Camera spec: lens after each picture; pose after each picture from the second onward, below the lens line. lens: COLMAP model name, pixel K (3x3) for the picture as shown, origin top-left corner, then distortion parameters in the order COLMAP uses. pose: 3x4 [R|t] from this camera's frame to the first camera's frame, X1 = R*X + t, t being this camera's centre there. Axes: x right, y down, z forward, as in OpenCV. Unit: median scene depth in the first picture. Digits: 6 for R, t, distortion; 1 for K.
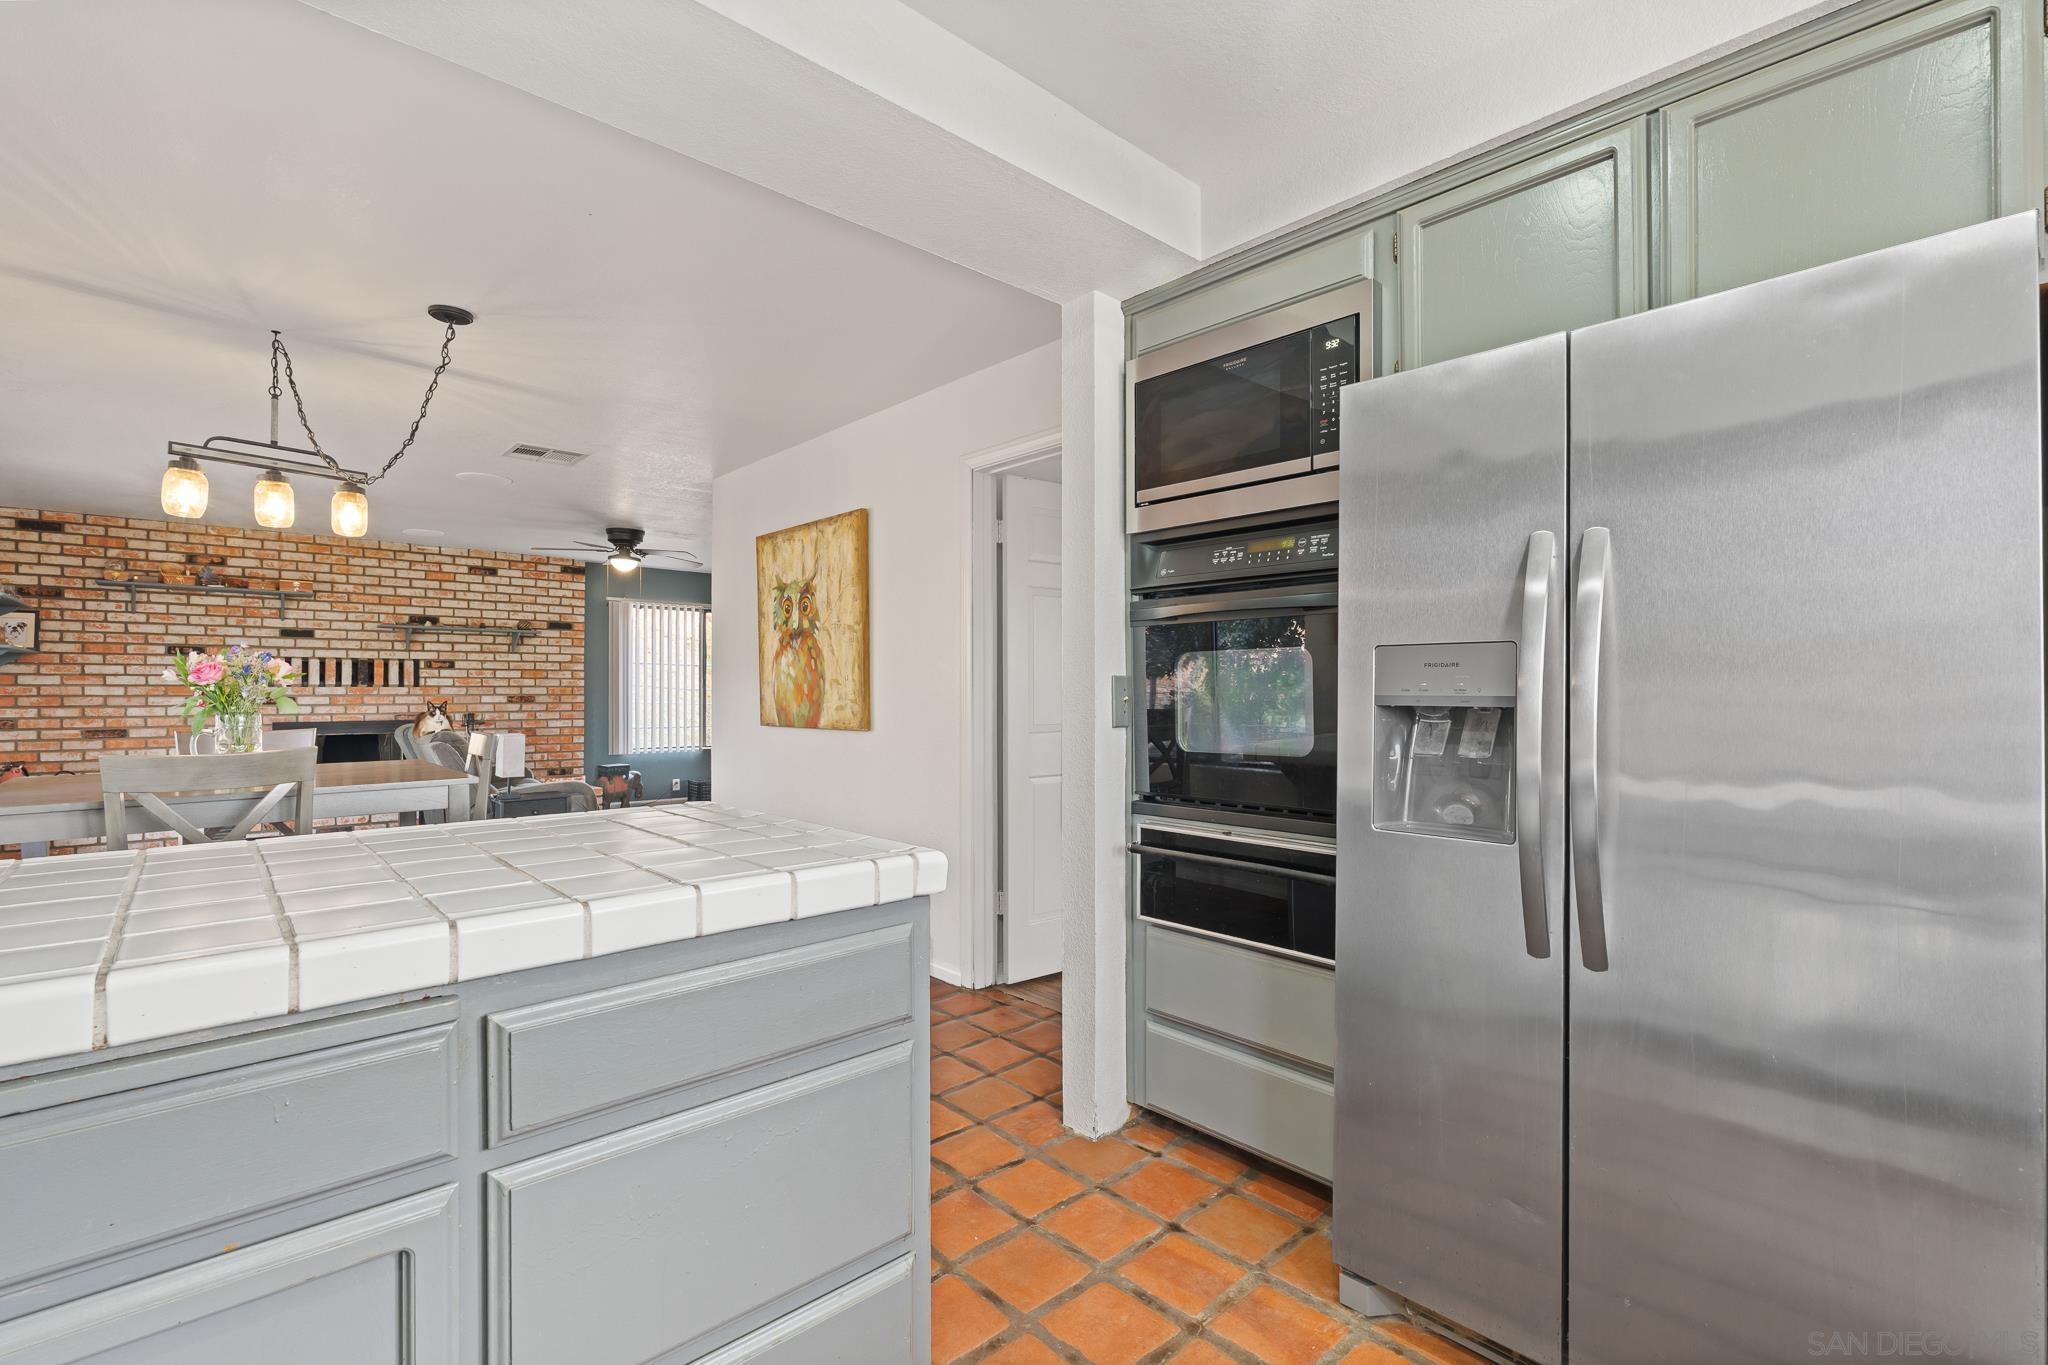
lens RADIAL K [[912.9, 0, 1053.2], [0, 912.9, 691.0], [0, 0, 1]] dist [-0.008220, 0.001715]
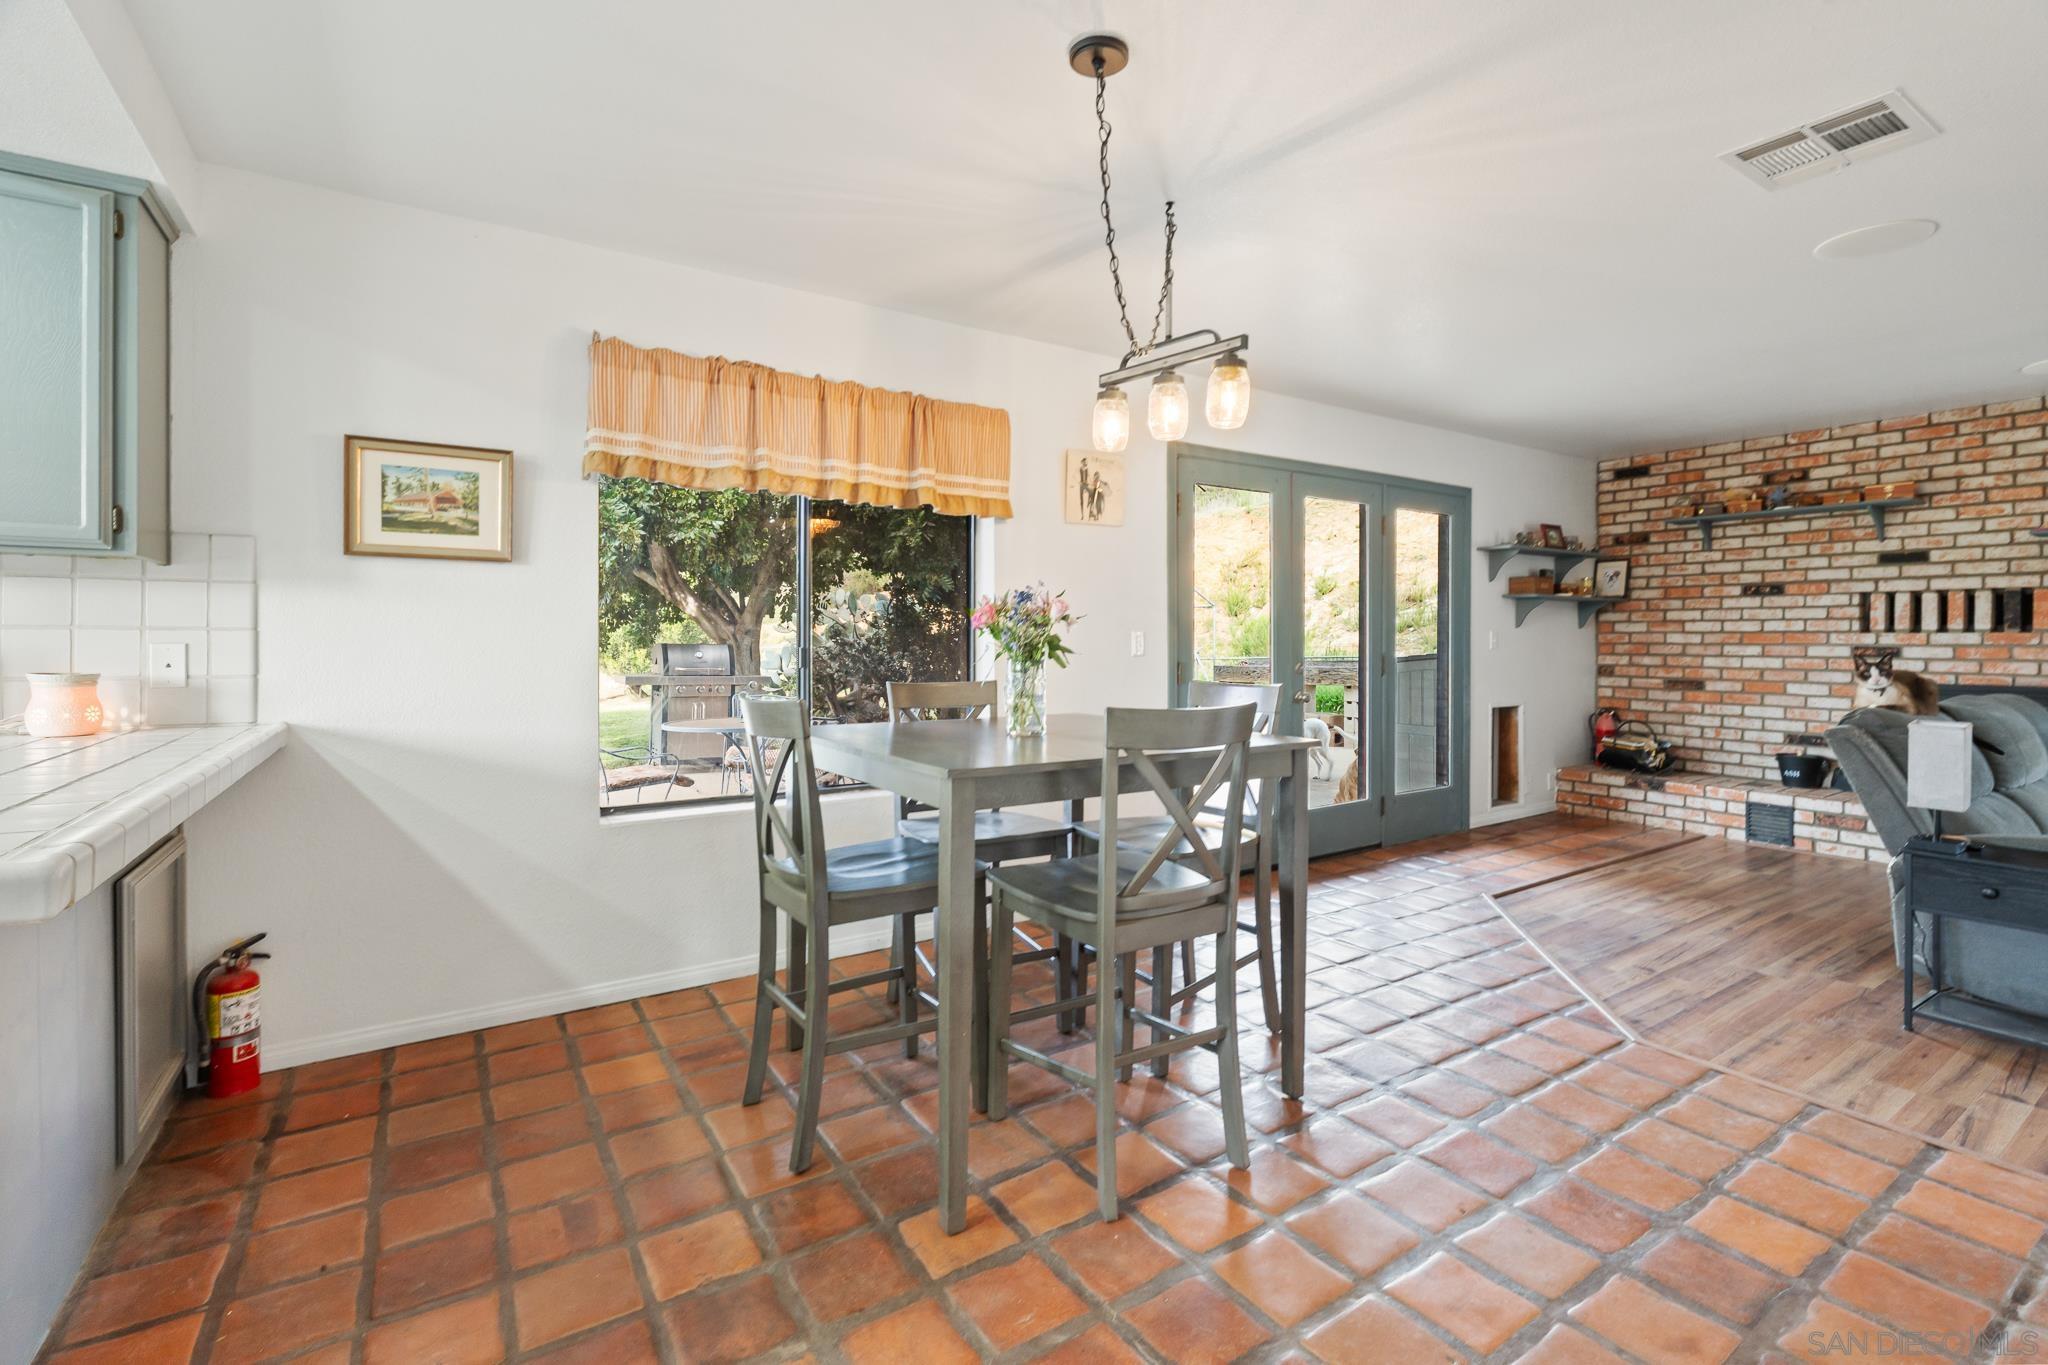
lens RADIAL K [[912.9, 0, 1016.8], [0, 912.9, 642.8], [0, 0, 1]] dist [-0.008220, 0.001715]
pose [[-0.188622, 0.005027, -0.982037, -0.006262], [-0.001947, 0.999983, 0.005493, 0.000459], [0.982048, 0.002948, -0.188609, 0.440052]]
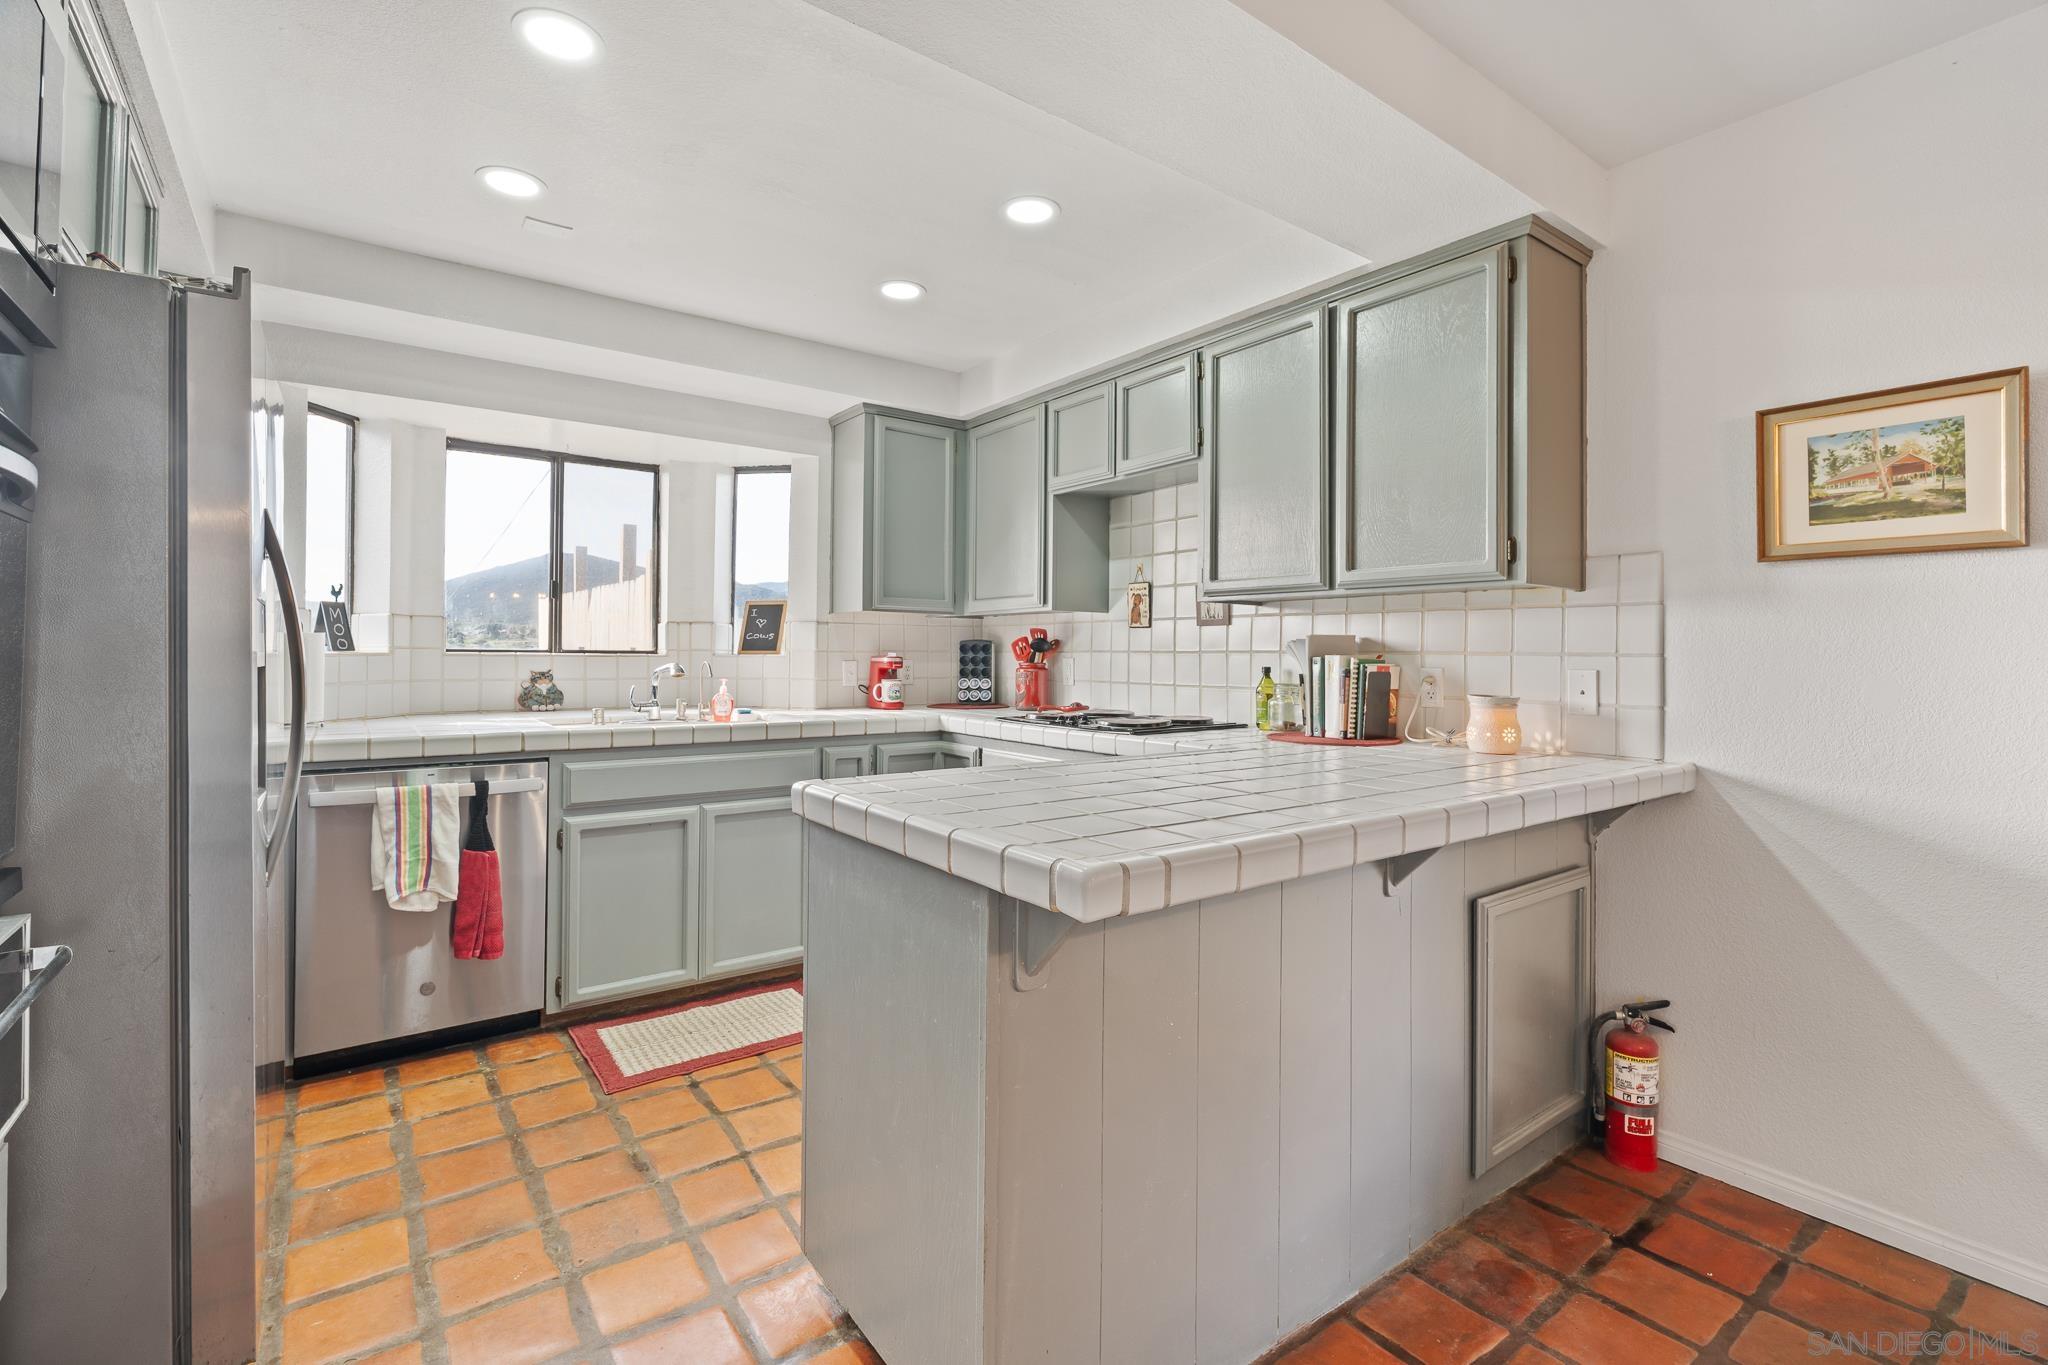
lens RADIAL K [[912.9, 0, 1032.5], [0, 912.9, 642.2], [0, 0, 1]] dist [-0.008220, 0.001715]
pose [[-0.992556, -0.006556, 0.121609, -0.115173], [-0.008330, 0.999866, -0.014081, -0.000630], [-0.121500, -0.014989, -0.992478, 0.423182]]
